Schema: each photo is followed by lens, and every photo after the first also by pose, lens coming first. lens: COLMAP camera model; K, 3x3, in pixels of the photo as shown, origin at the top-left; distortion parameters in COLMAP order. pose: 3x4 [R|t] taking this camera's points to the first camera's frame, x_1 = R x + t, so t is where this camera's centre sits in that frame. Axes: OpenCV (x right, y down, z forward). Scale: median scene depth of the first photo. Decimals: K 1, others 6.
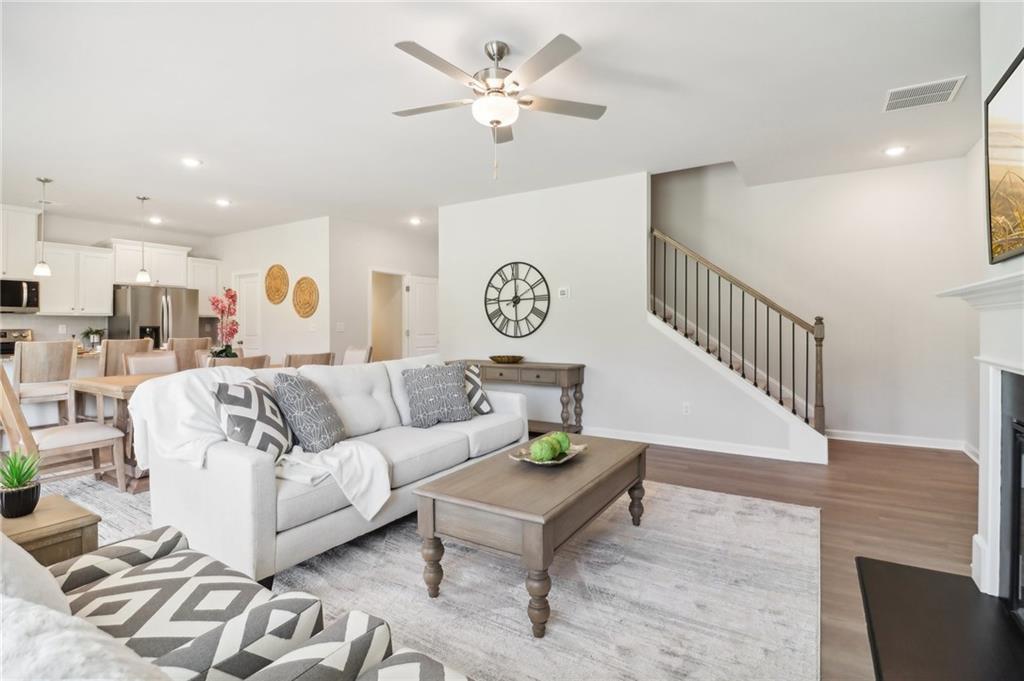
lens RADIAL K [[487.8, 0, 519.1], [0, 487.8, 328.9], [0, 0, 1]] dist [0.003725, -0.017332]
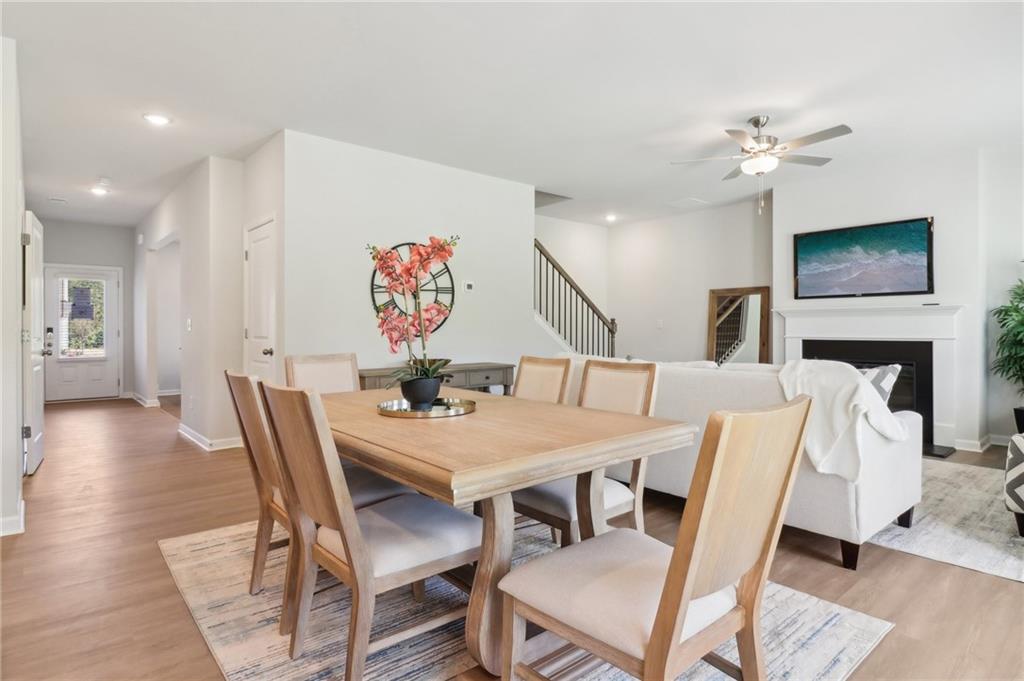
lens RADIAL K [[551.0, 0, 525.0], [0, 551.0, 327.8], [0, 0, 1]] dist [-0.002107, -0.000388]
pose [[0.279663, 0.001705, 0.960097, -0.814503], [0.003325, 0.999991, -0.002745, 0.006260], [-0.960093, 0.003960, 0.279654, 0.555780]]
